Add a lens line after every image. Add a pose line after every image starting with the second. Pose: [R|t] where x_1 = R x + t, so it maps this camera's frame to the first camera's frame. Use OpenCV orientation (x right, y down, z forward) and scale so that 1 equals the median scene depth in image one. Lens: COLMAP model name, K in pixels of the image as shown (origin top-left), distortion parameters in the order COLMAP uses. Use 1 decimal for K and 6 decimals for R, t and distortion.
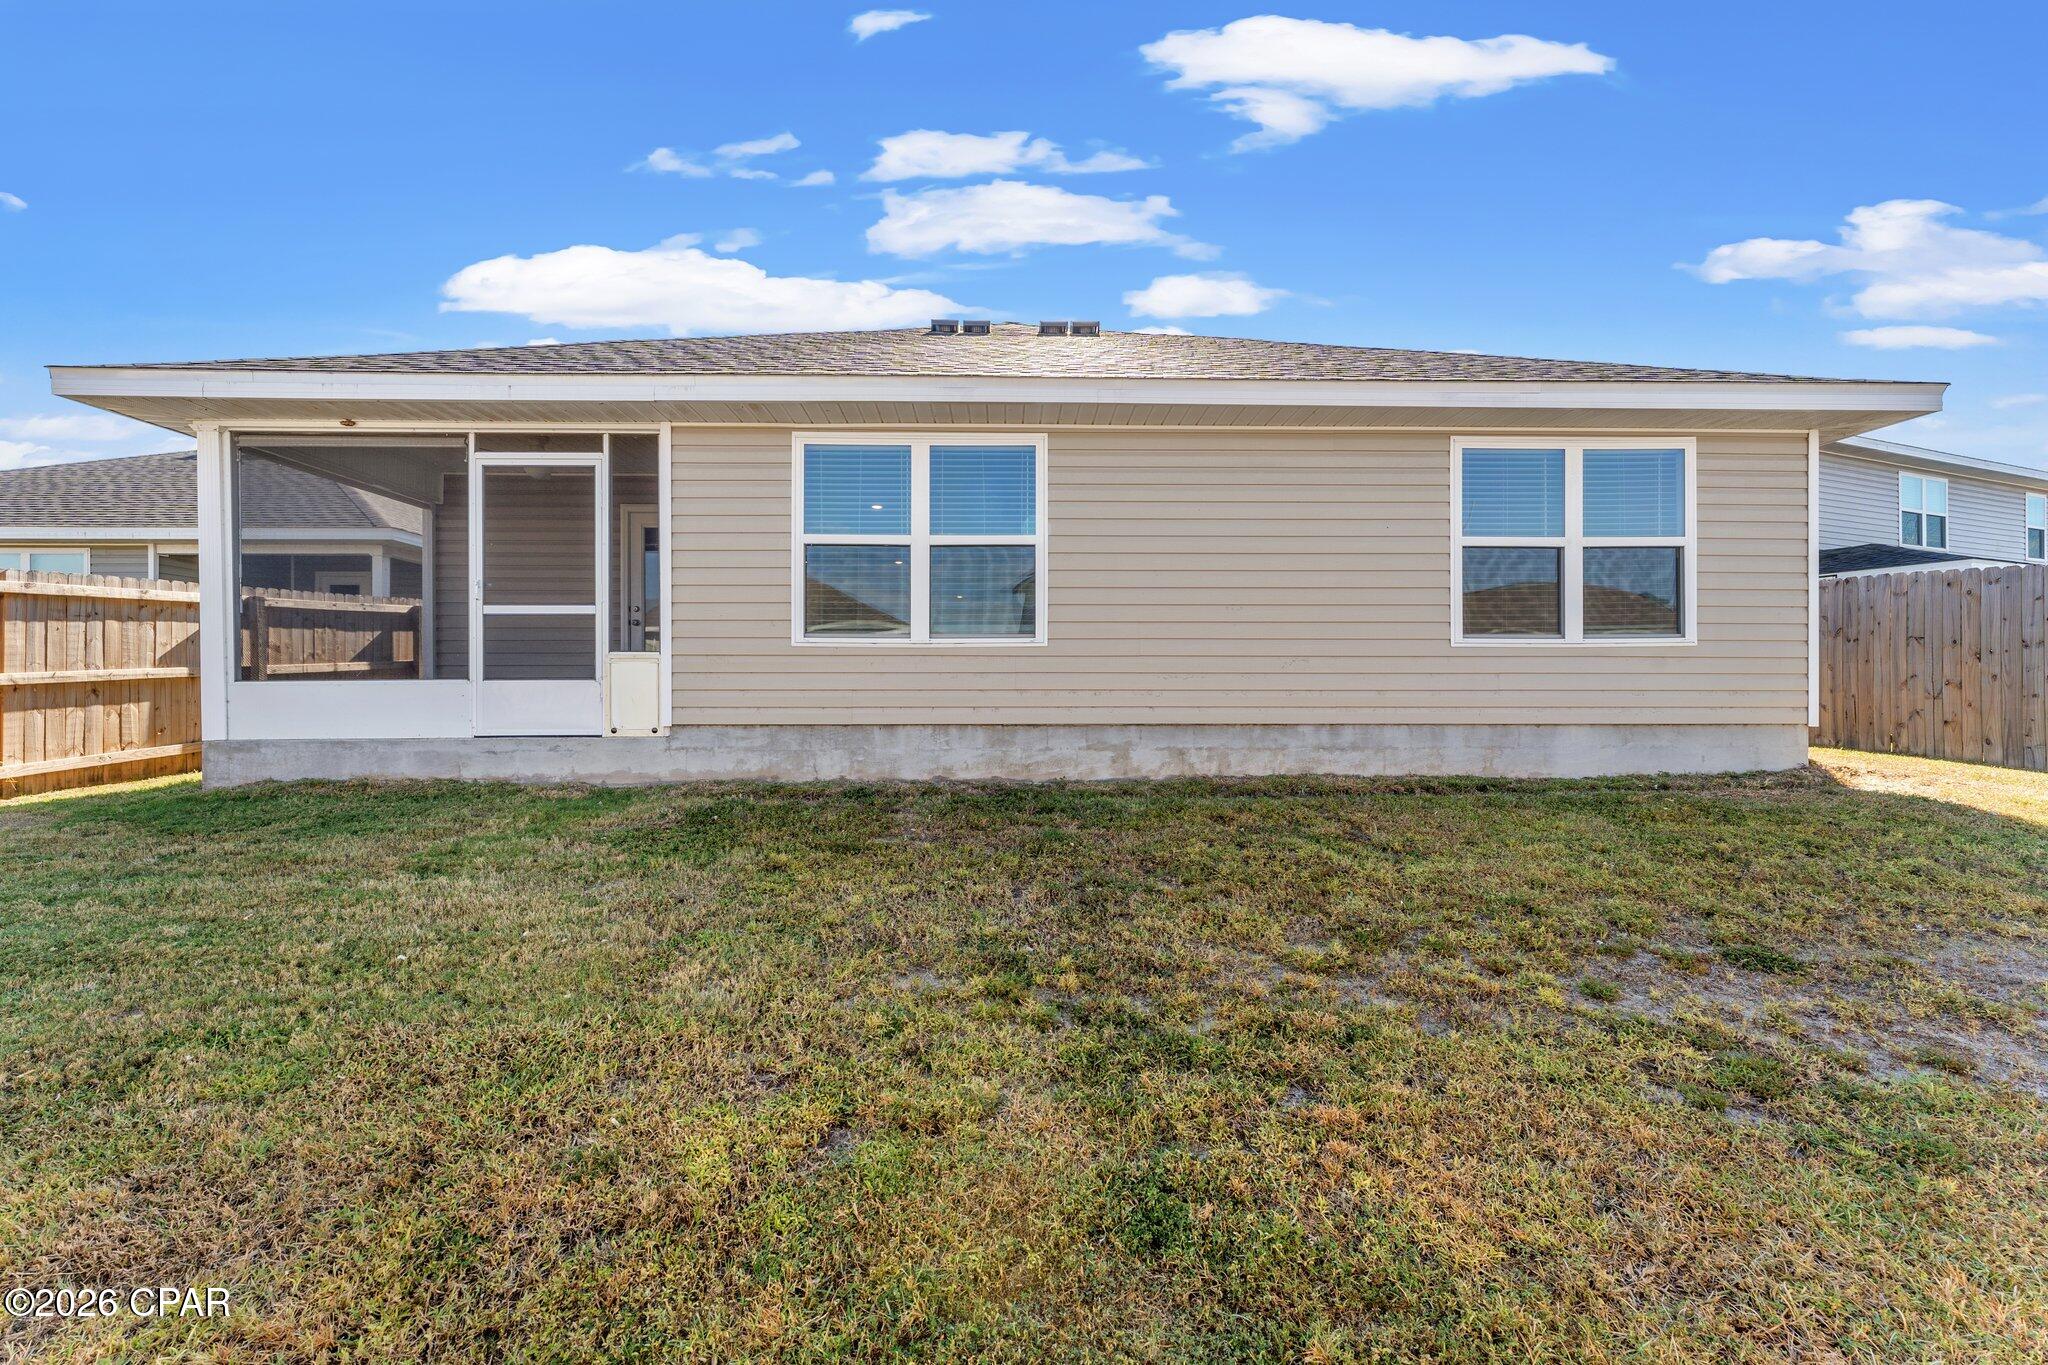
lens RADIAL K [[817.2, 0, 1022.0], [0, 817.2, 671.0], [0, 0, 1]] dist [0.000202, 0.000081]
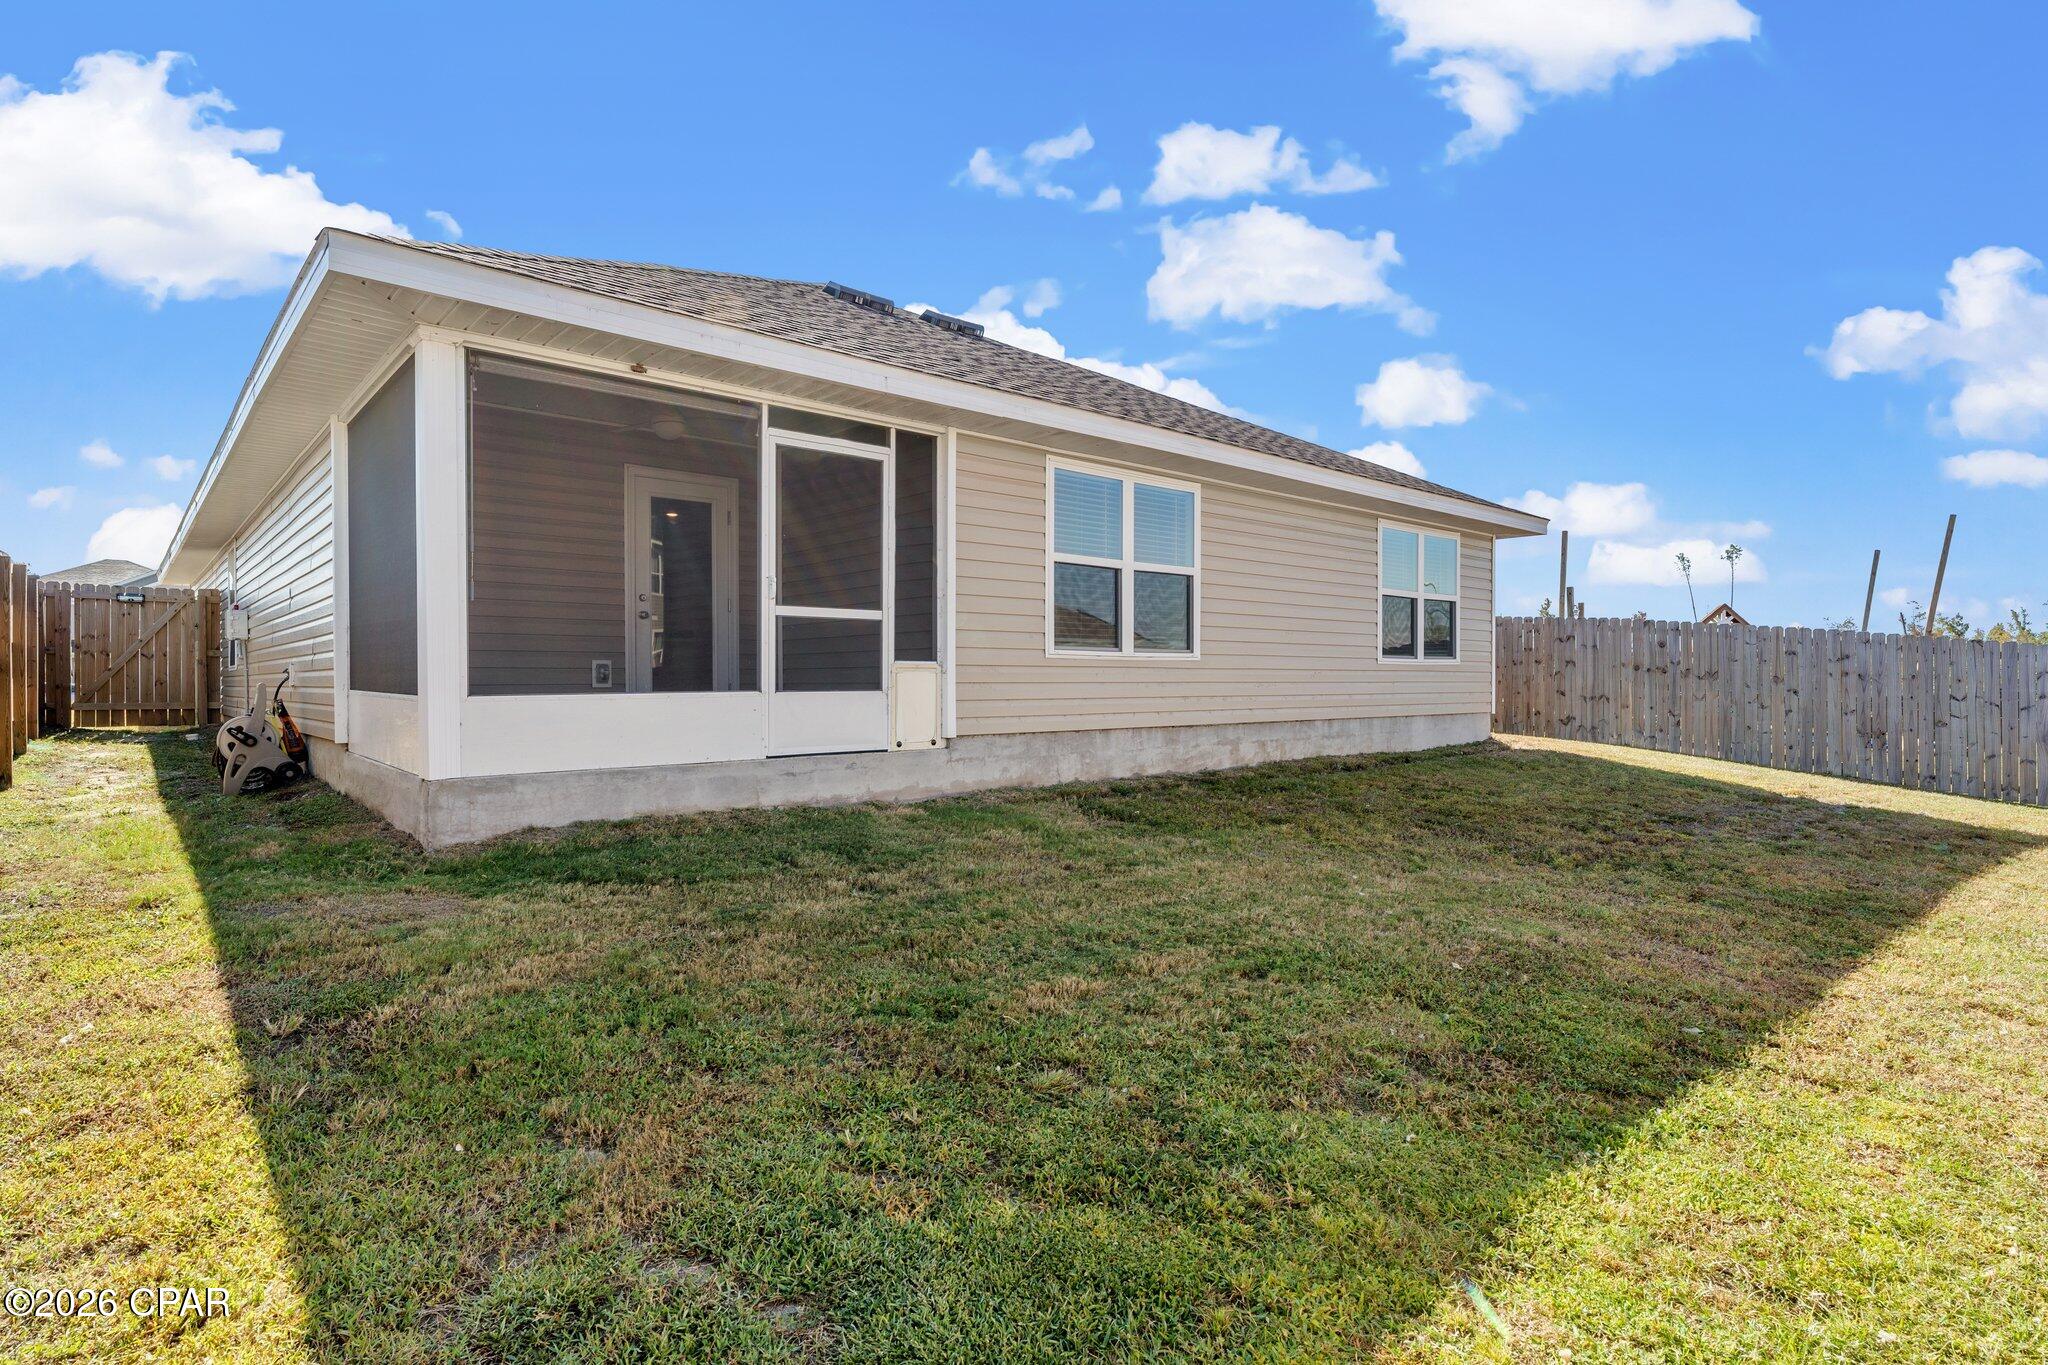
lens RADIAL K [[1059.4, 0, 1020.6], [0, 1059.4, 687.5], [0, 0, 1]] dist [0.005641, -0.001817]
pose [[0.763840, -0.004519, 0.645390, -1.183920], [0.000554, 0.999980, 0.006346, -0.000335], [-0.645406, -0.004490, 0.763827, -0.026410]]
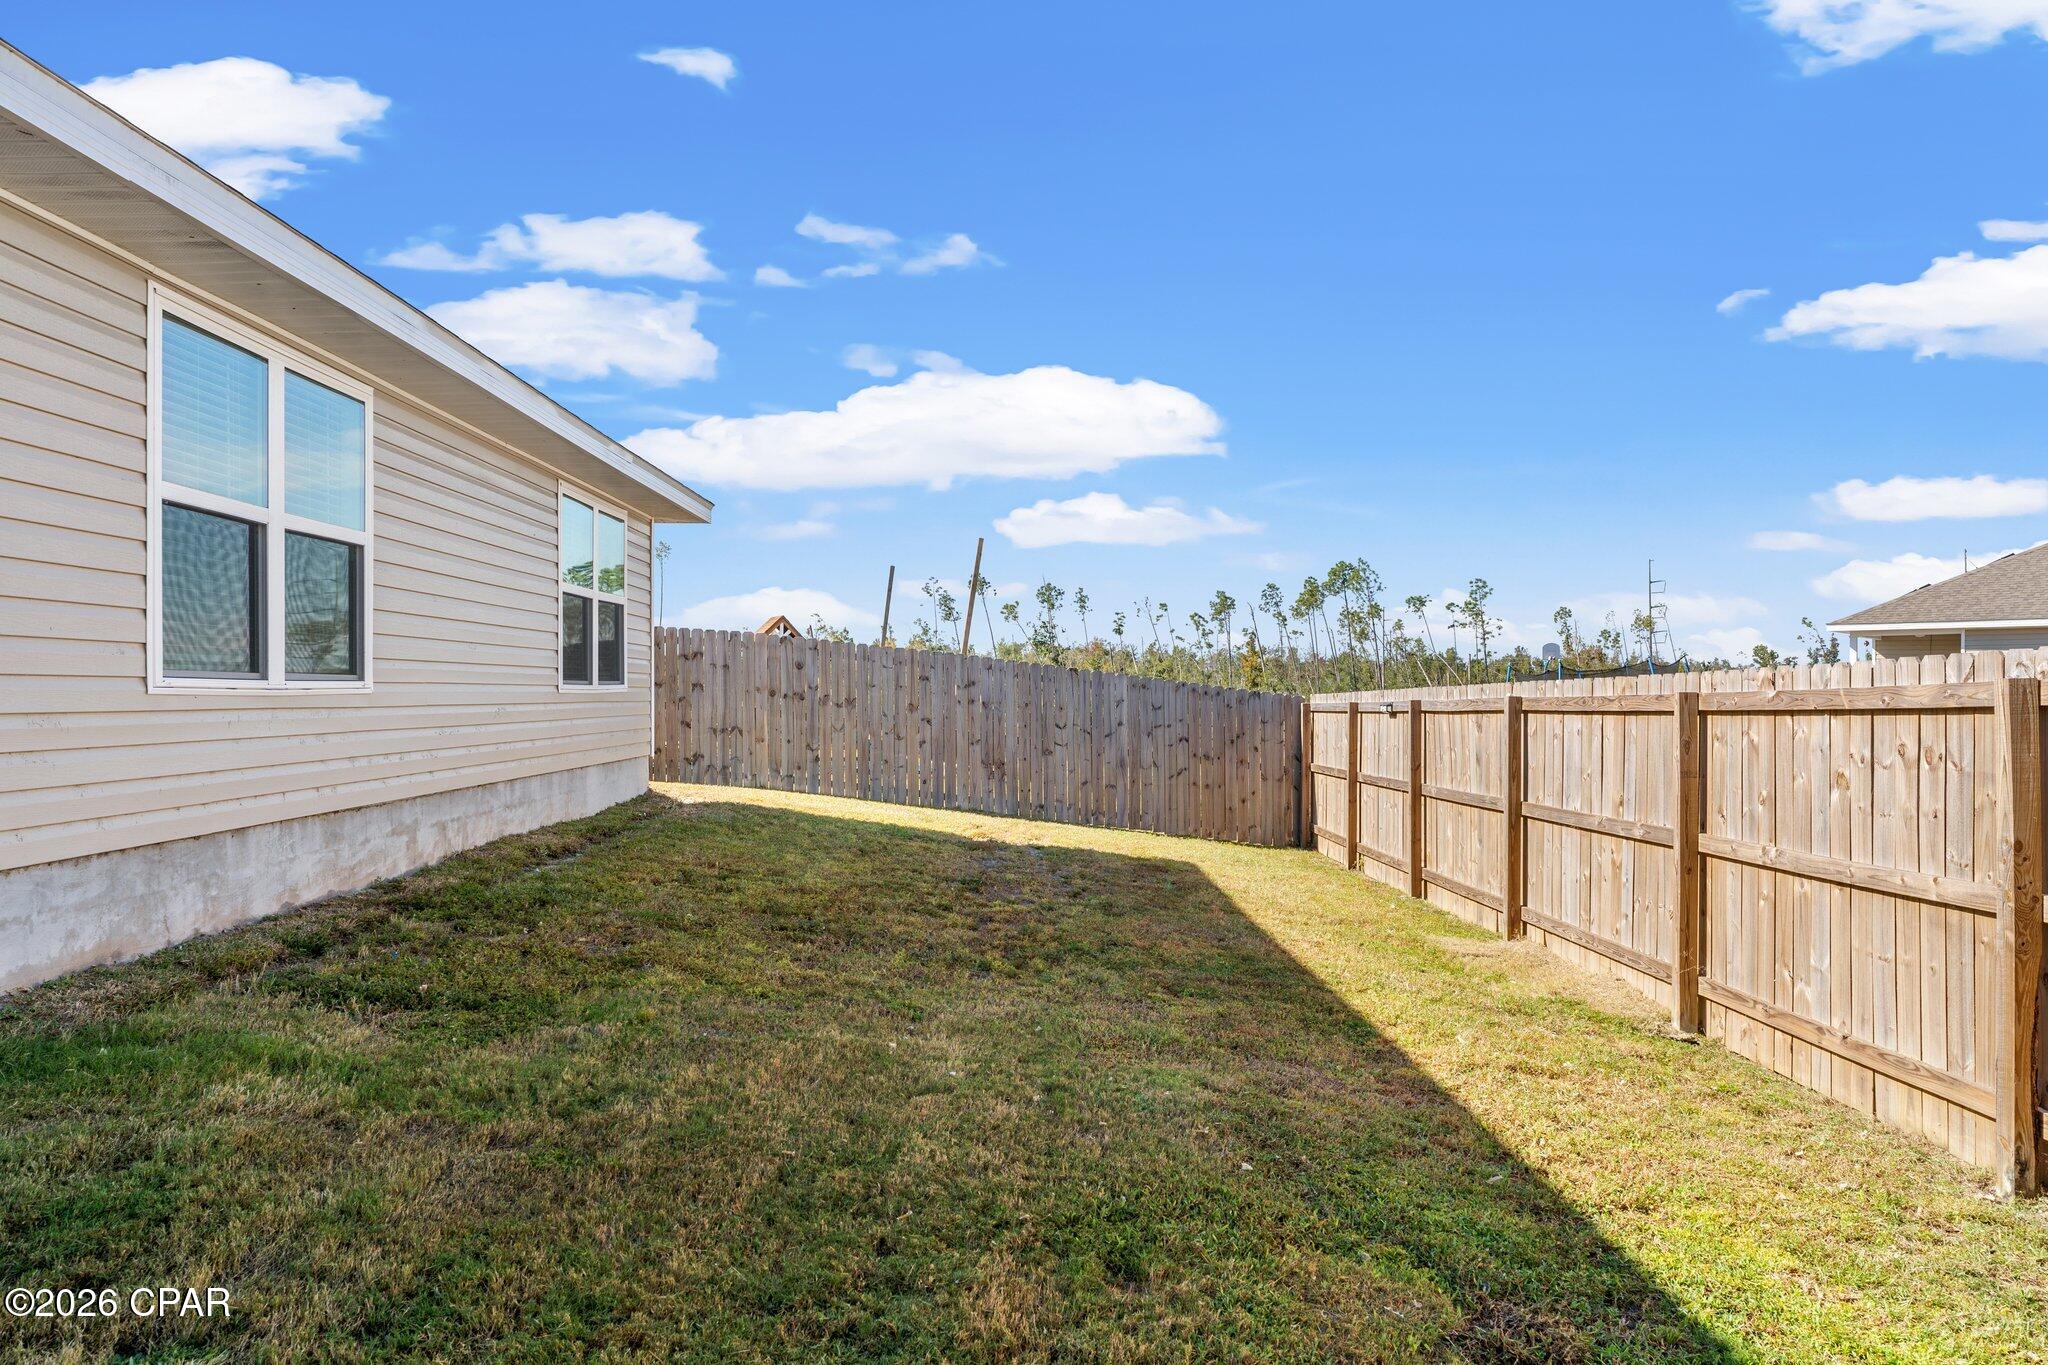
lens RADIAL K [[1378.2, 0, 1031.8], [0, 1378.2, 699.5], [0, 0, 1]] dist [-0.007408, -0.001836]
pose [[-0.001000, -0.005181, 0.999986, -1.144585], [-0.000997, 0.999986, 0.005180, -0.031477], [-0.999999, -0.000991, -0.001005, 0.438195]]
